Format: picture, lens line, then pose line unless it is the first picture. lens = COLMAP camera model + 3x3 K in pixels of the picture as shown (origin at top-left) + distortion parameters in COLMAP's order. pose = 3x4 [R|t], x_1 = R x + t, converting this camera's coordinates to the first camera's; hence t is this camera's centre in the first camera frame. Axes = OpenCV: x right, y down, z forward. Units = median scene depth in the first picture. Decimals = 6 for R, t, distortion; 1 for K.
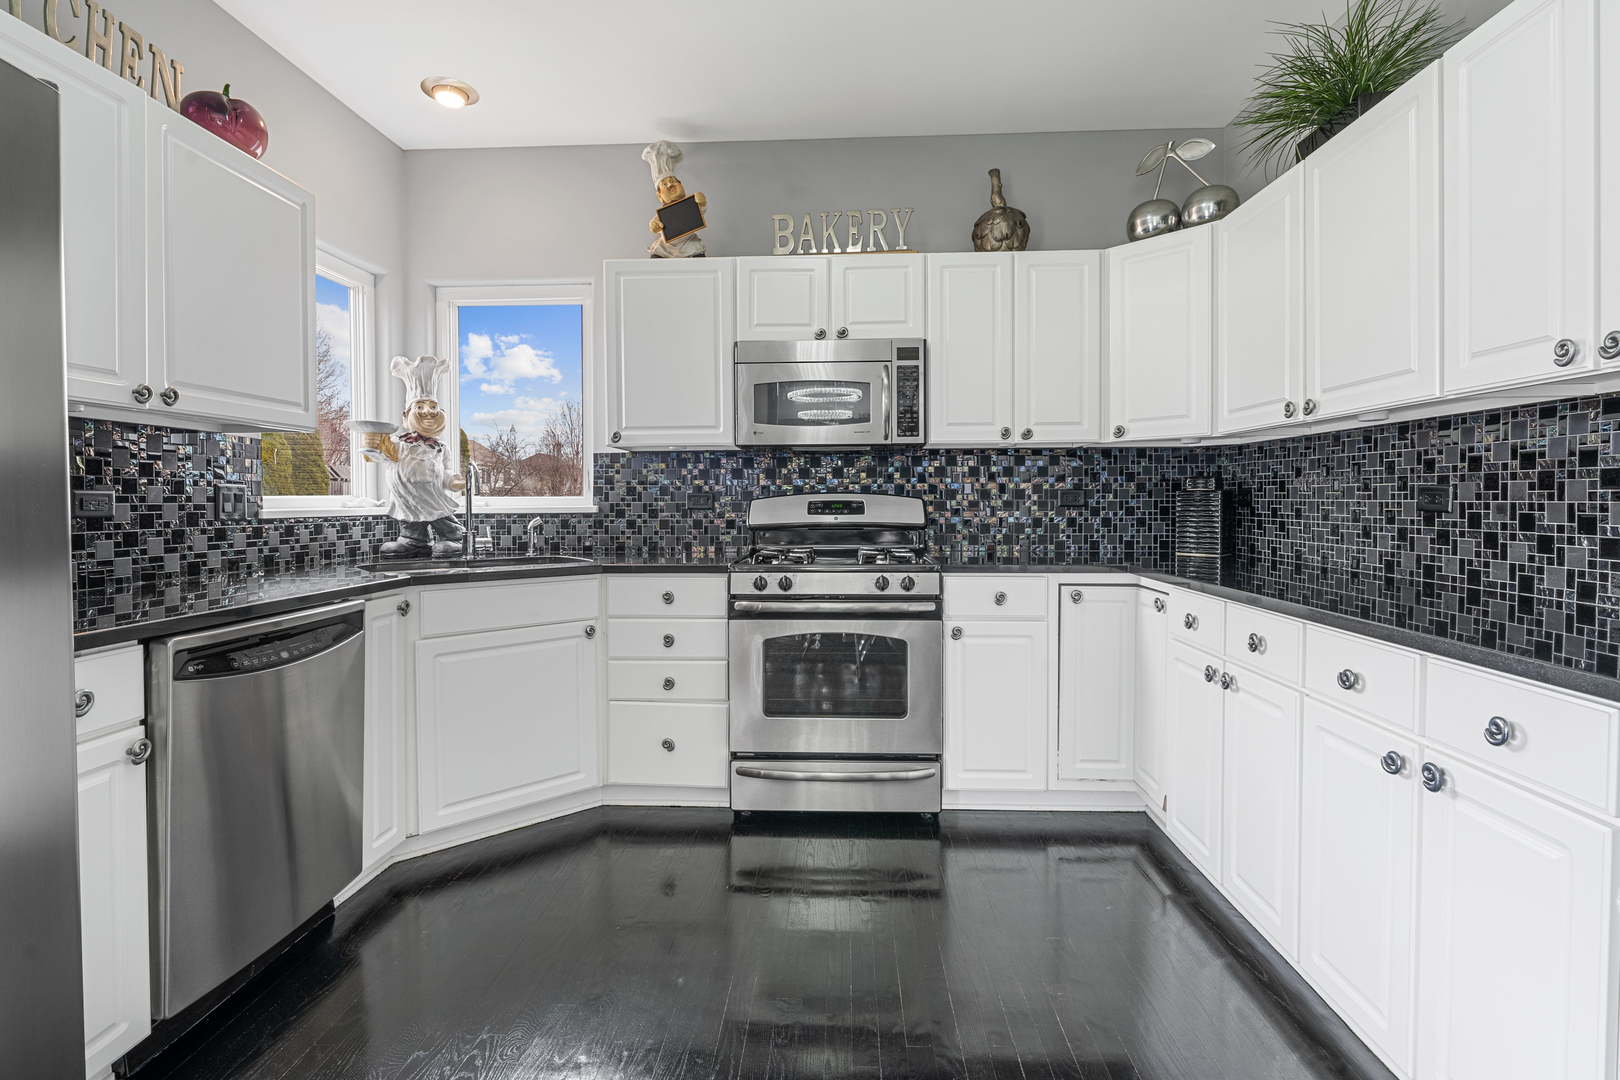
lens RADIAL K [[741.3, 0, 808.4], [0, 741.3, 500.1], [0, 0, 1]] dist [-0.002579, -0.001328]
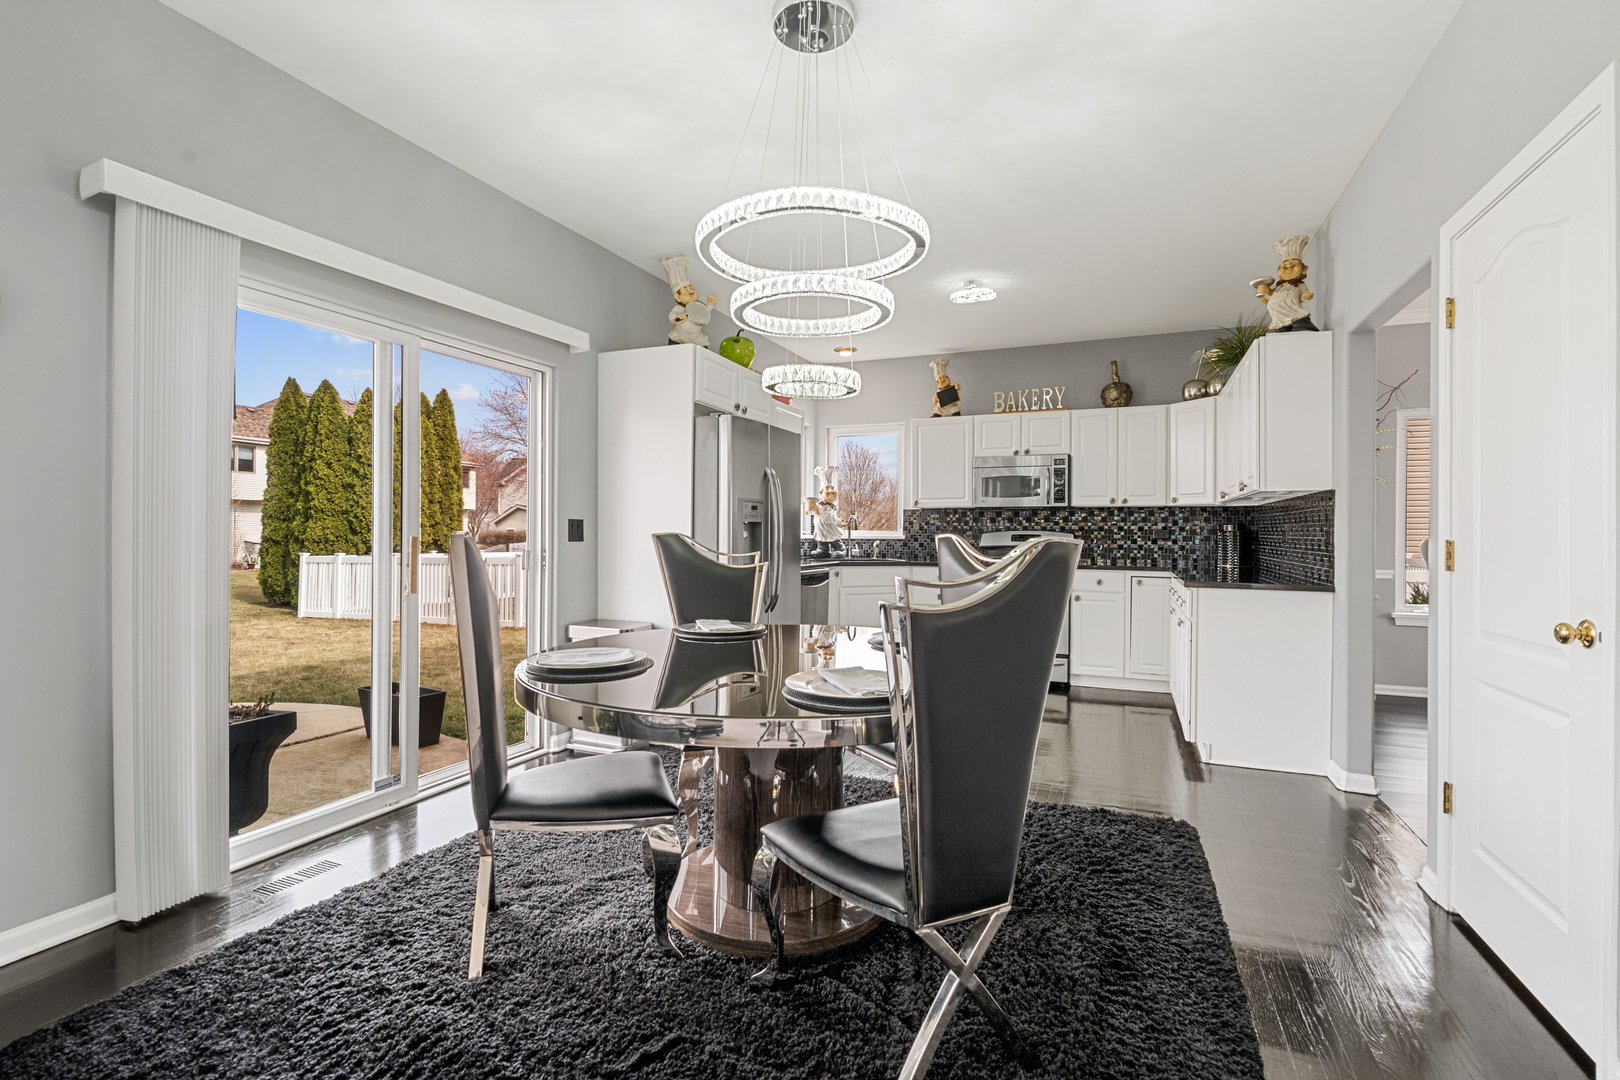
lens RADIAL K [[741.3, 0, 798.5], [0, 741.3, 536.9], [0, 0, 1]] dist [-0.002579, -0.001328]
pose [[0.930891, 0.012670, -0.365077, 0.197266], [-0.011382, 0.999919, 0.005678, 0.003496], [0.365120, -0.001130, 0.930960, -1.068035]]
